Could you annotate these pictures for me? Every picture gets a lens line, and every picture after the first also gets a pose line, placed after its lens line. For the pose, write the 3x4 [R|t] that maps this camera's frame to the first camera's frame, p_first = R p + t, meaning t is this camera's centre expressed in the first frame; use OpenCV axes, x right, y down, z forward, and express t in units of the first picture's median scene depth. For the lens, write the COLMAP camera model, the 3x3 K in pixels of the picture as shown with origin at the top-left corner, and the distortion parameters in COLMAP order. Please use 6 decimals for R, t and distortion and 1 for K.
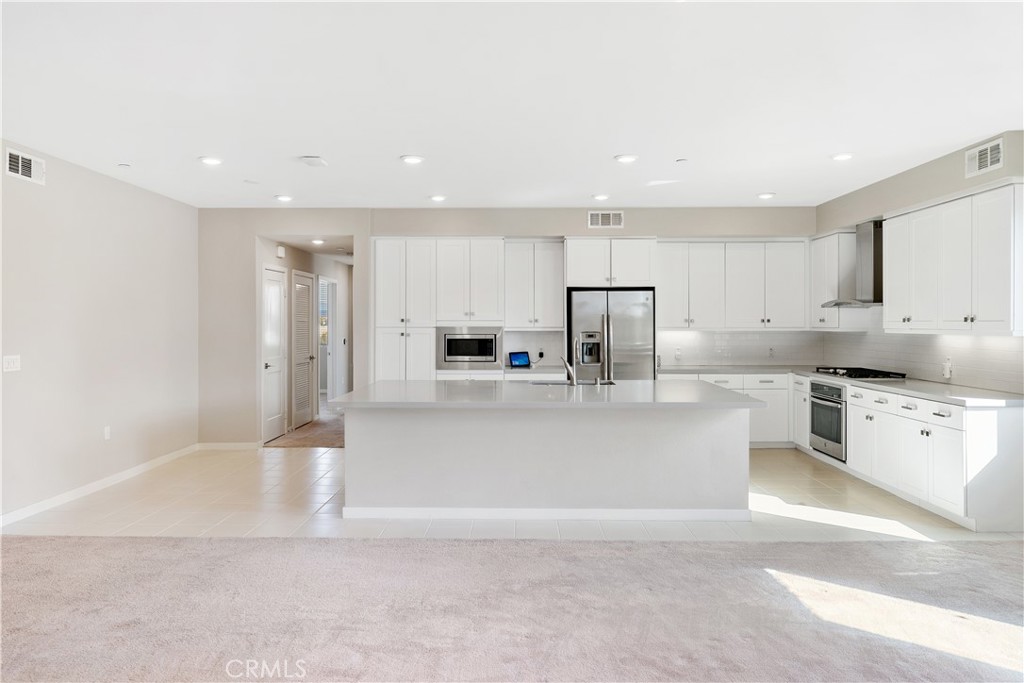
lens RADIAL K [[682.7, 0, 511.4], [0, 682.7, 319.9], [0, 0, 1]] dist [0.003580, 0.000648]
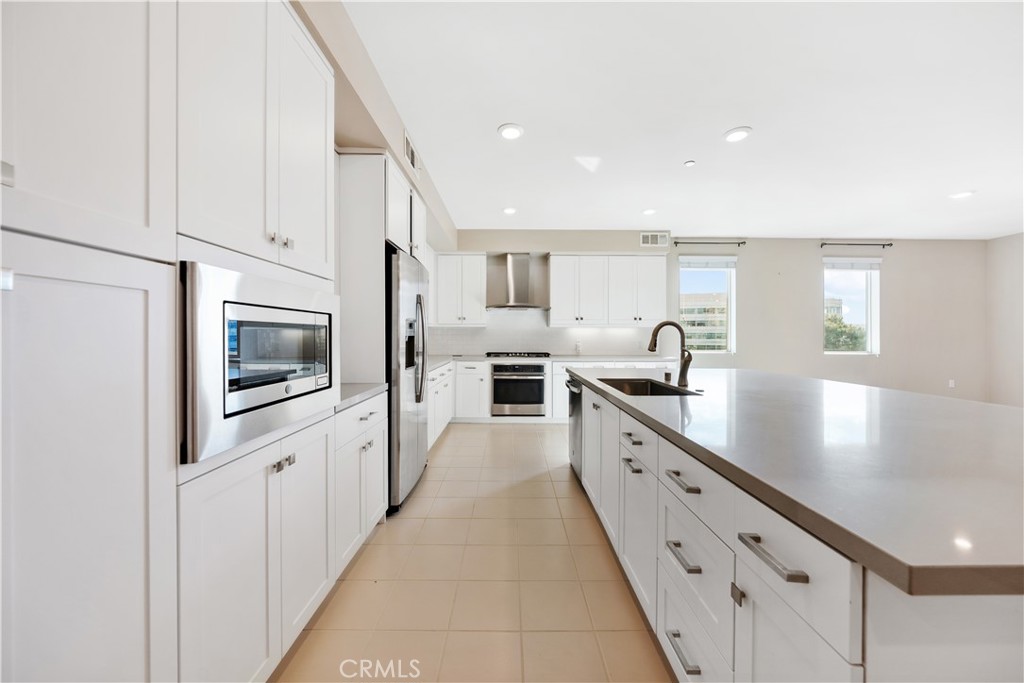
lens RADIAL K [[384.7, 0, 512.0], [0, 384.7, 341.5], [0, 0, 1]] dist [0.000784, 0.000089]
pose [[-0.009453, -0.017437, 0.999803, -0.358520], [-0.007656, 0.999820, 0.017365, 0.038822], [-0.999926, -0.007491, -0.009585, 1.175085]]
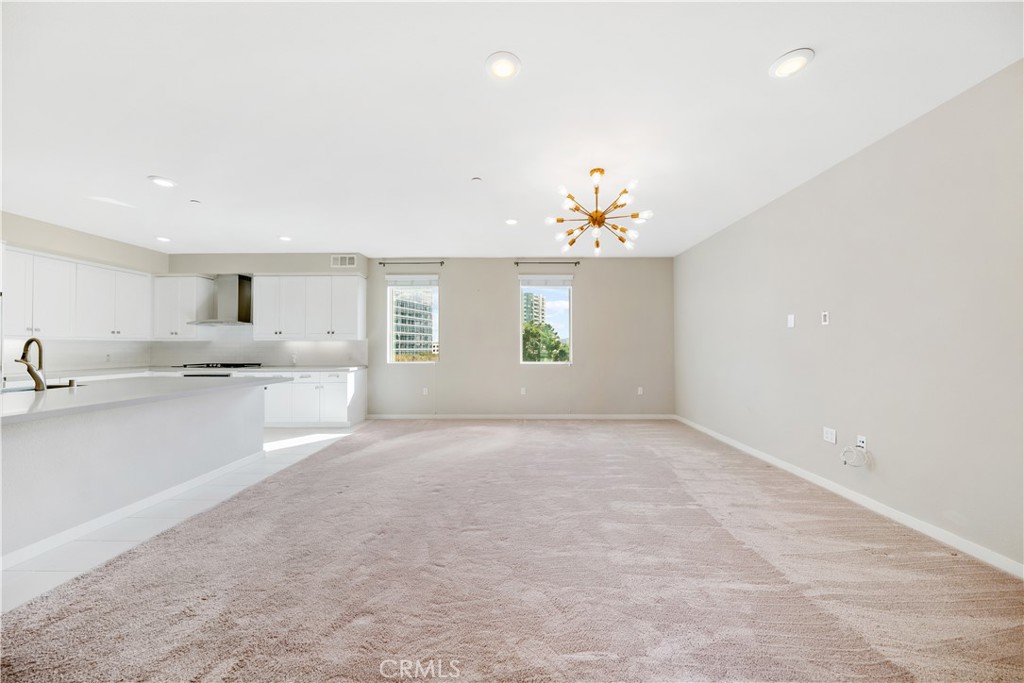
lens RADIAL K [[343.0, 0, 512.0], [0, 343.0, 341.5], [0, 0, 1]] dist [-0.000539, 0.000037]
pose [[0.025251, 0.012850, 0.999599, -0.331365], [-0.003294, 0.999913, -0.012770, 0.032002], [-0.999676, -0.002971, 0.025291, 0.334836]]
